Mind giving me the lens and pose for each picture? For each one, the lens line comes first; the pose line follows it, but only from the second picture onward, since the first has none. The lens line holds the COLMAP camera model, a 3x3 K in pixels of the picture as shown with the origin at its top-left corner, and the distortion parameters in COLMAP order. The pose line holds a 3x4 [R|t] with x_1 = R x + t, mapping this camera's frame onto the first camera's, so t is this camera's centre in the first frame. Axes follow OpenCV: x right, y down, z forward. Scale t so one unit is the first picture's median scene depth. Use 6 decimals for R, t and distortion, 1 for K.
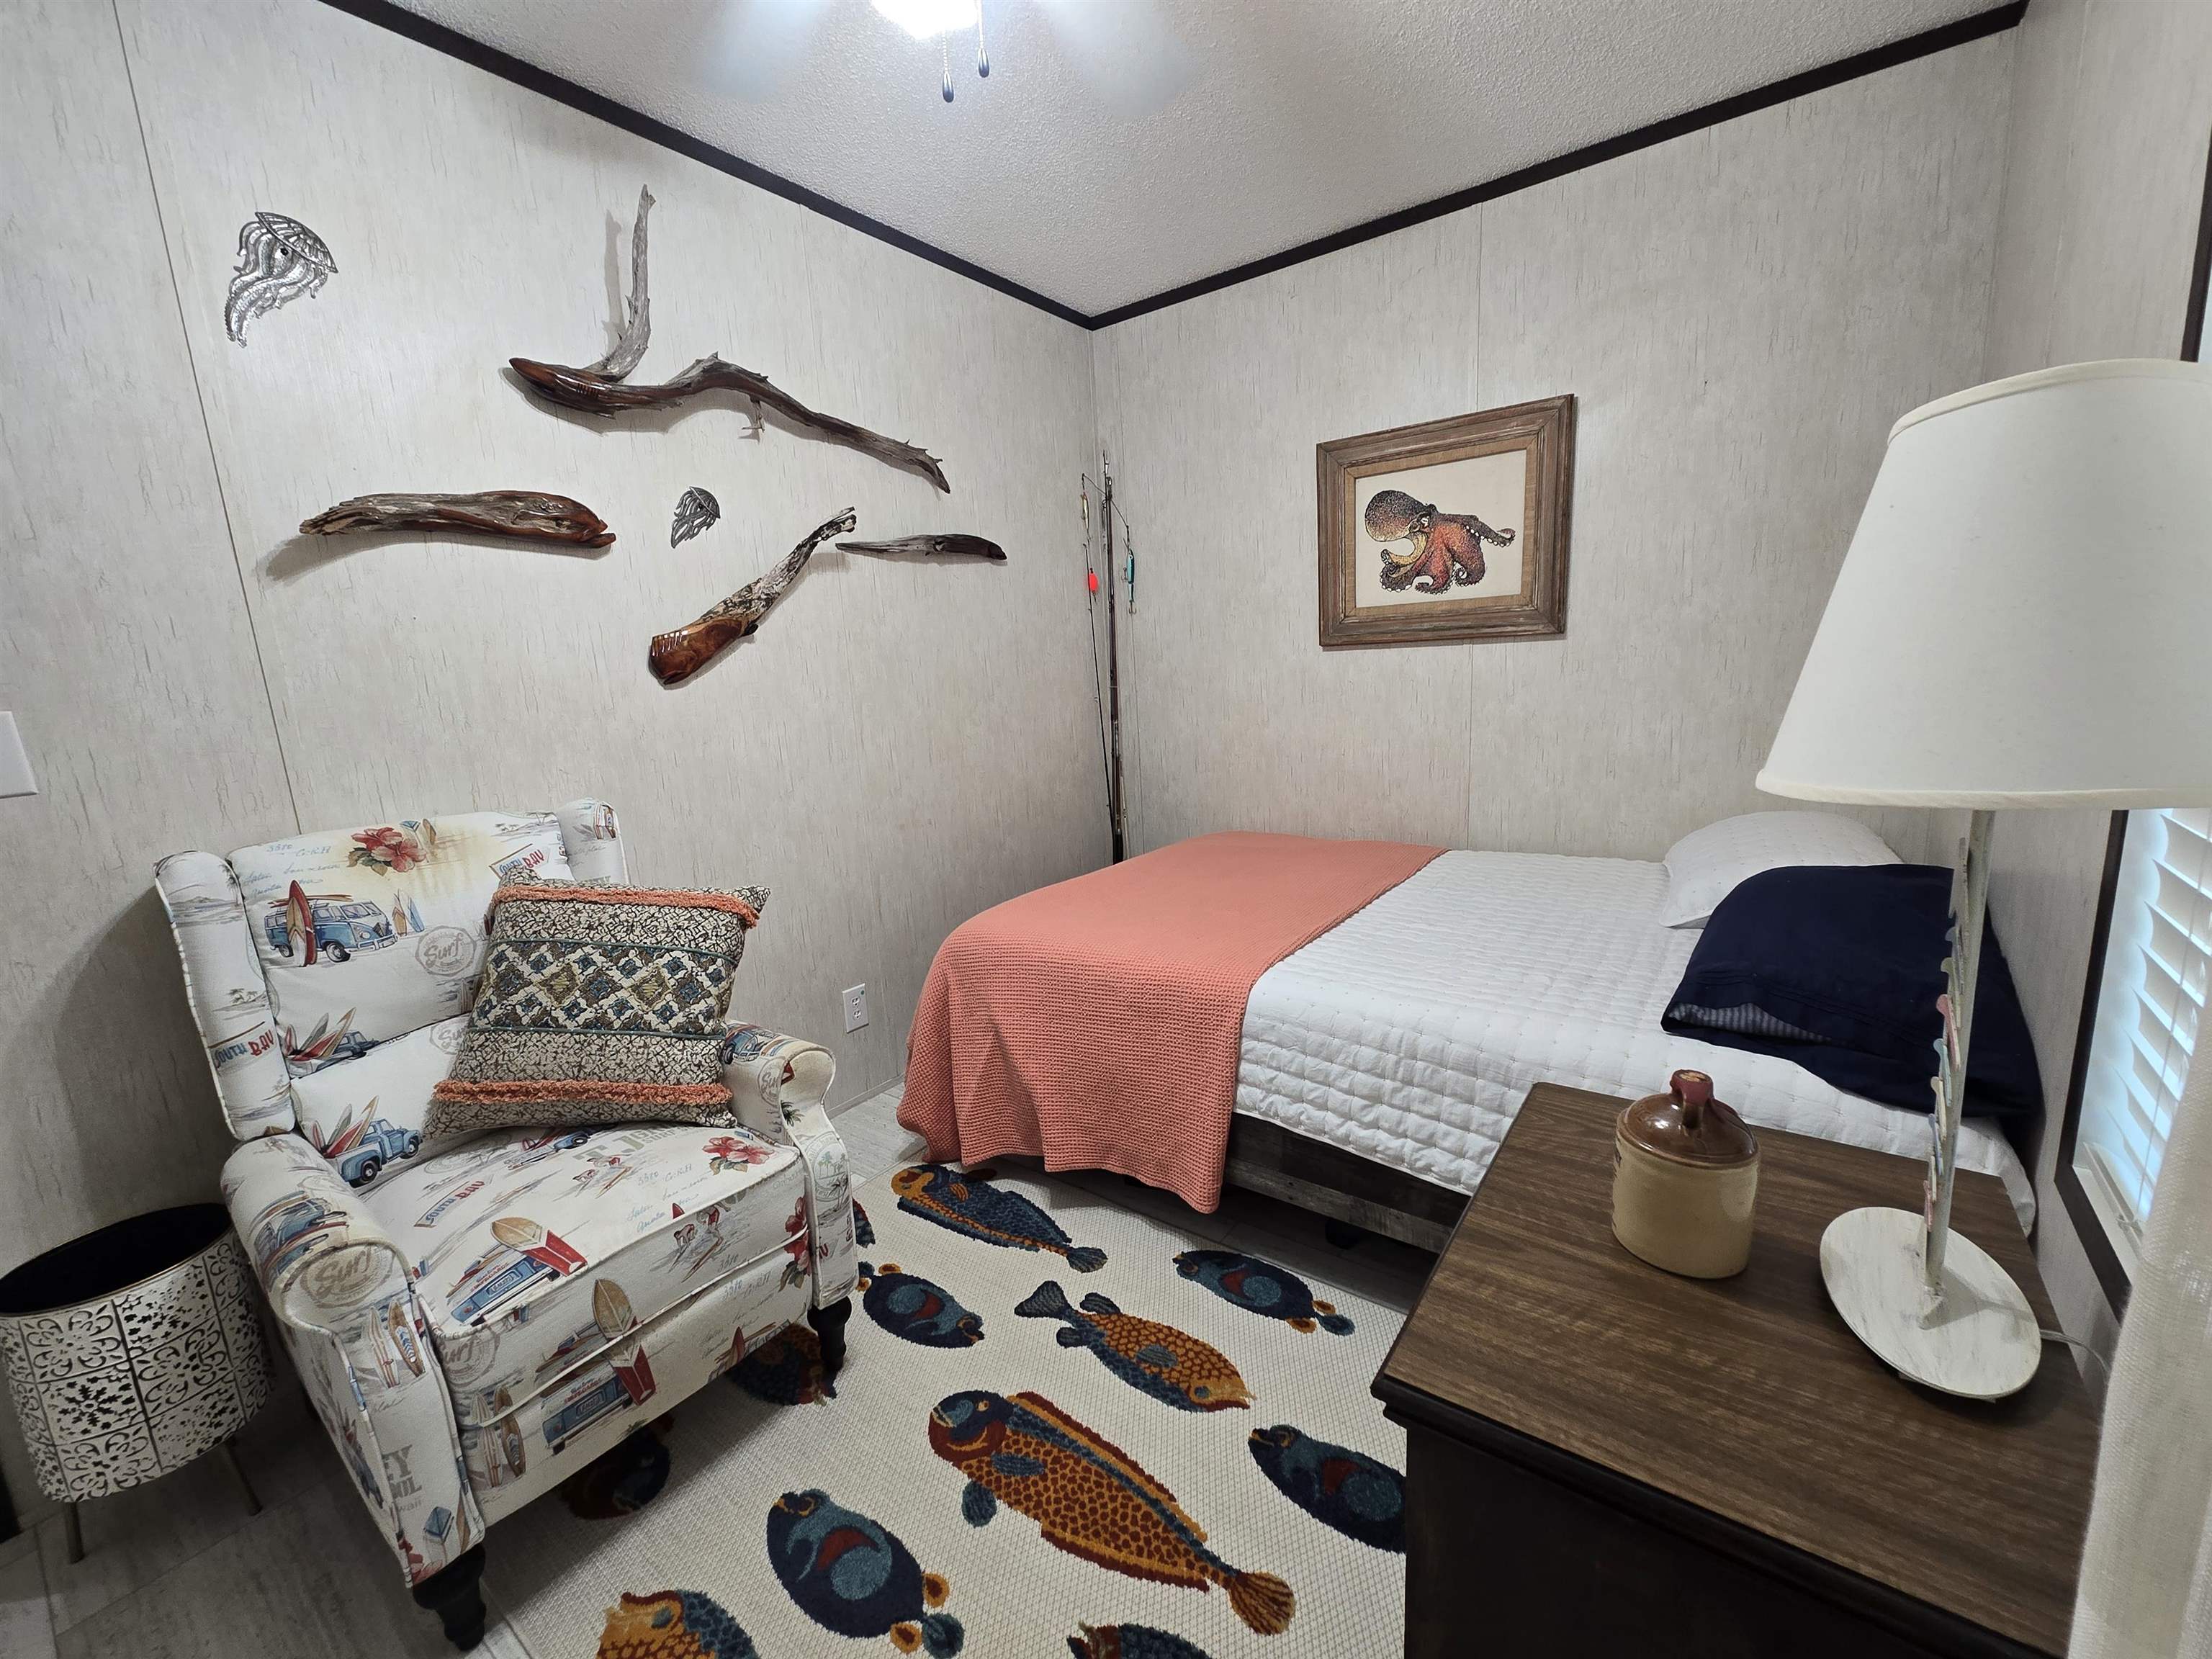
lens RADIAL K [[914.9, 0, 1111.8], [0, 914.9, 839.6], [0, 0, 1]] dist [-0.006961, 0.002793]
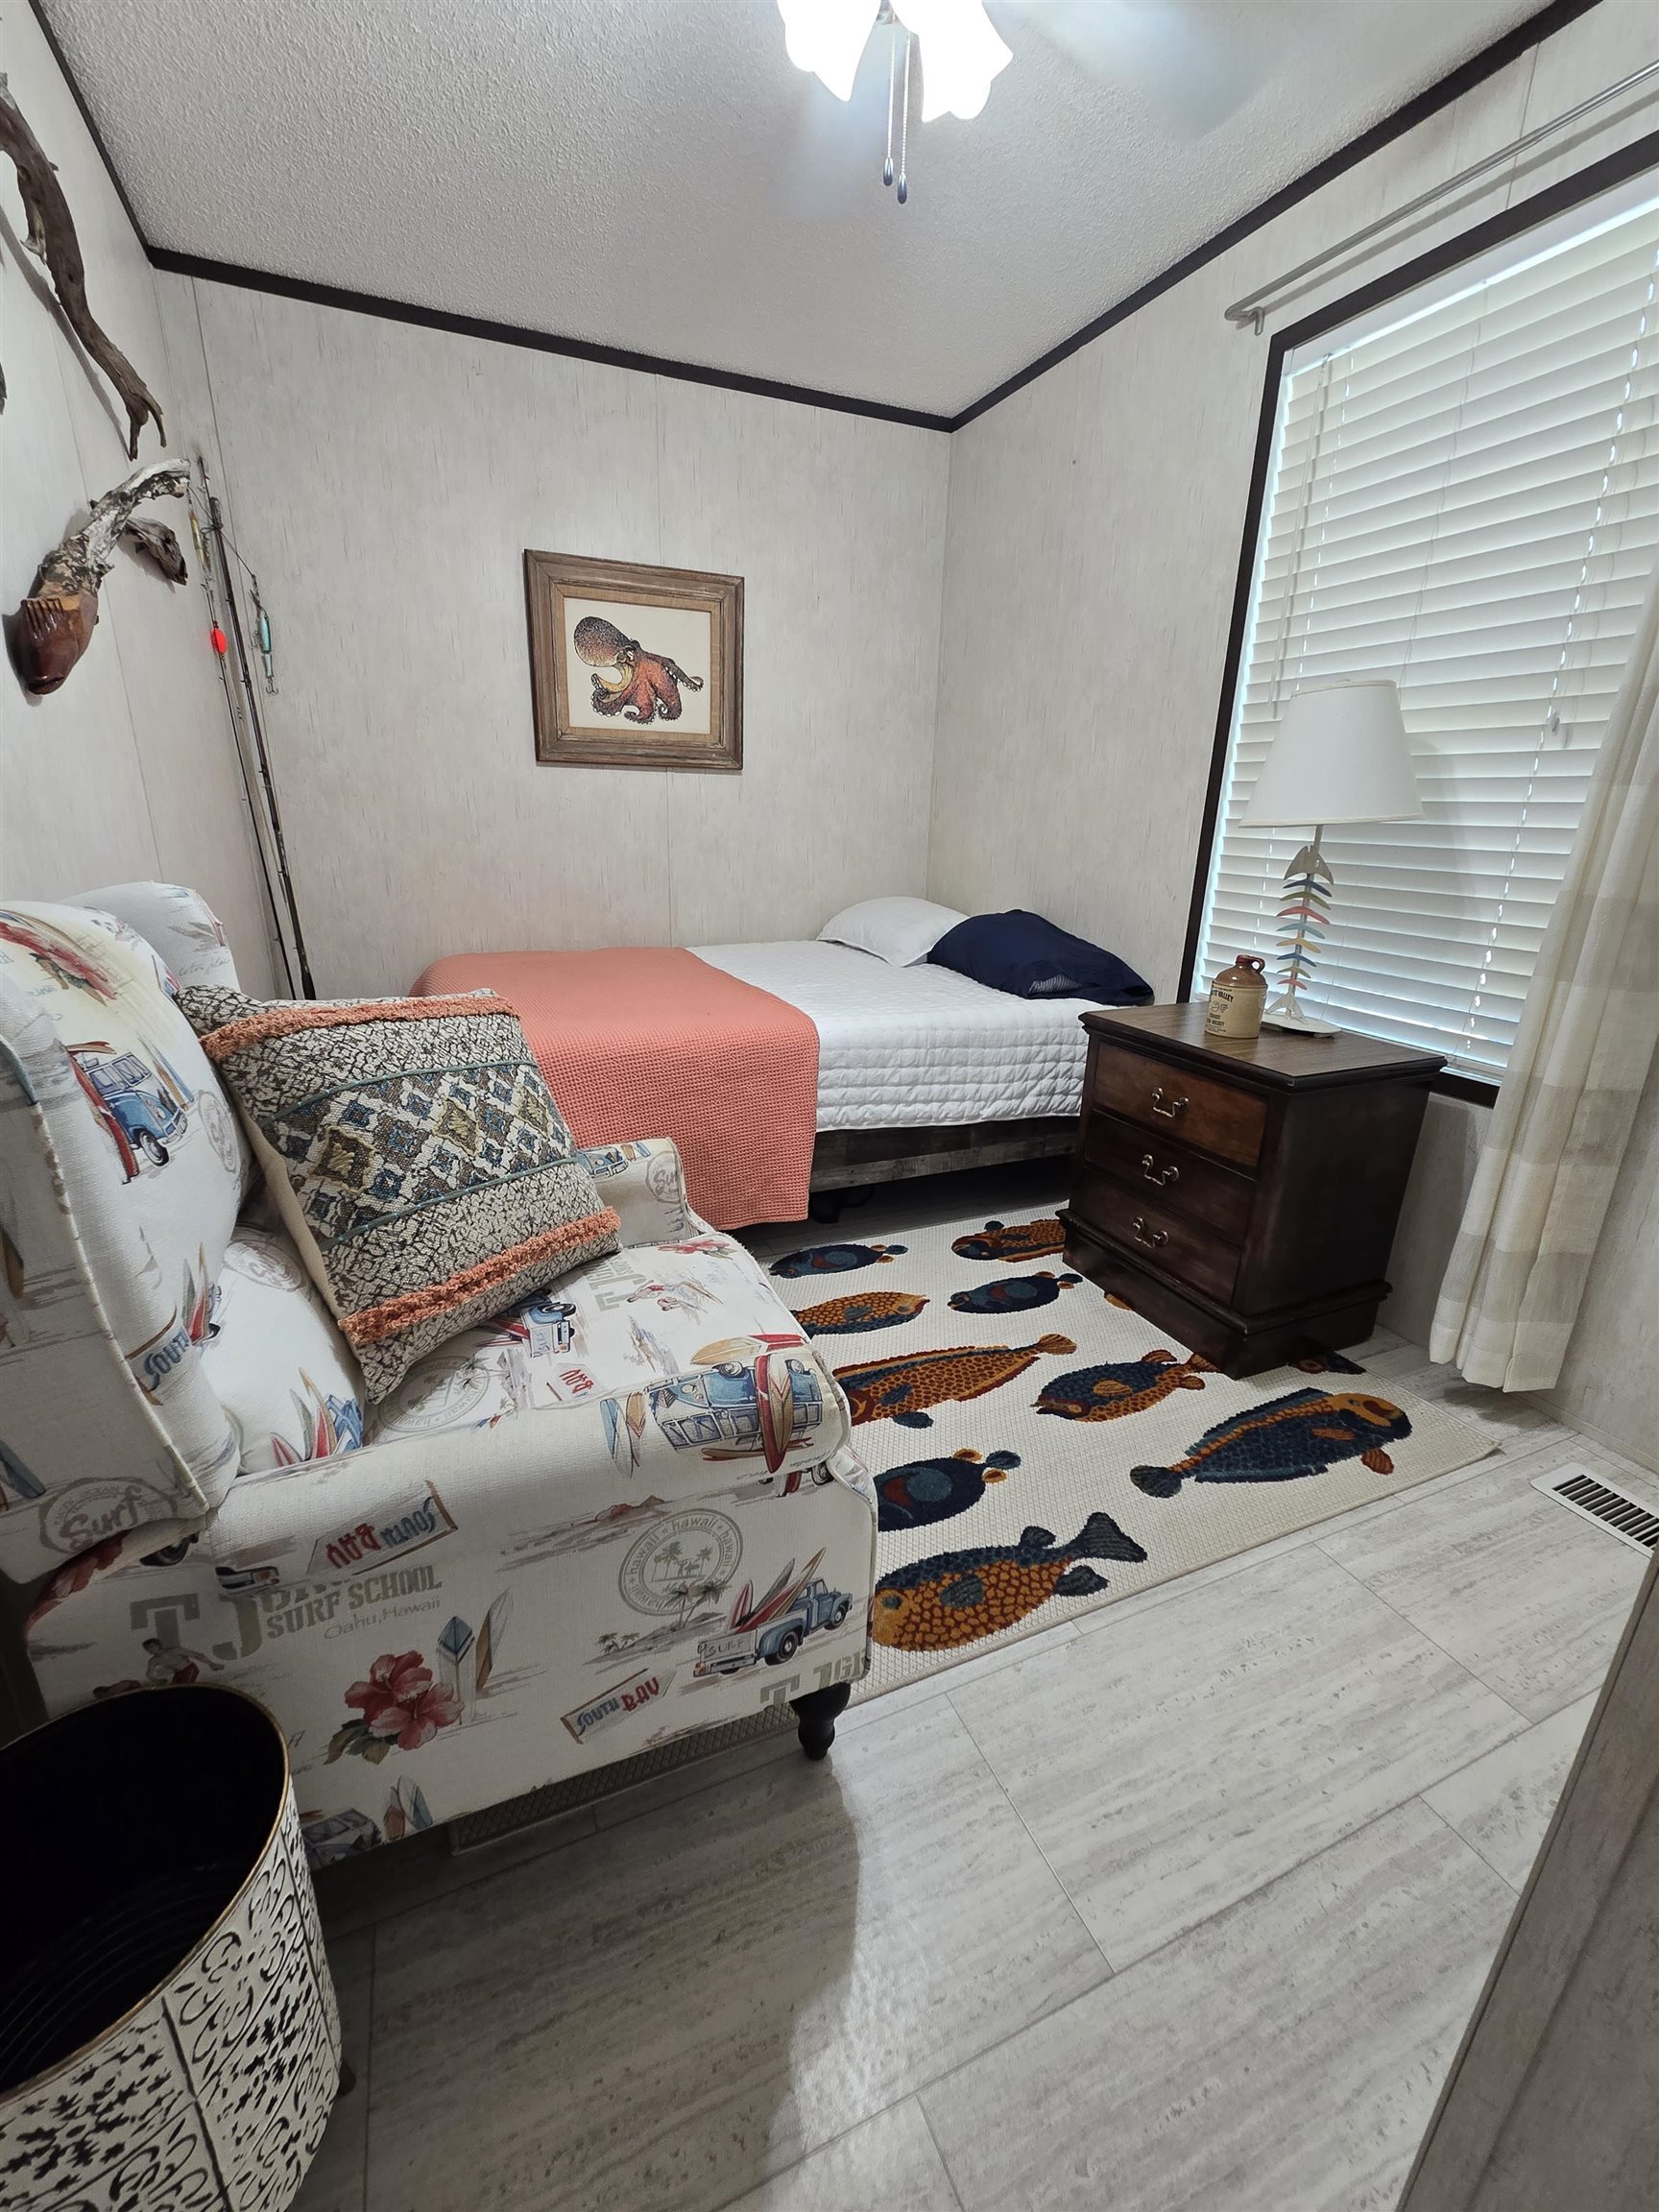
lens RADIAL K [[914.9, 0, 836.9], [0, 914.9, 1106.6], [0, 0, 1]] dist [-0.006961, 0.002793]
pose [[0.485335, -0.209060, 0.848966, -0.979518], [0.117831, 0.977774, 0.173418, 0.050691], [-0.866352, 0.015869, 0.499182, 0.362929]]
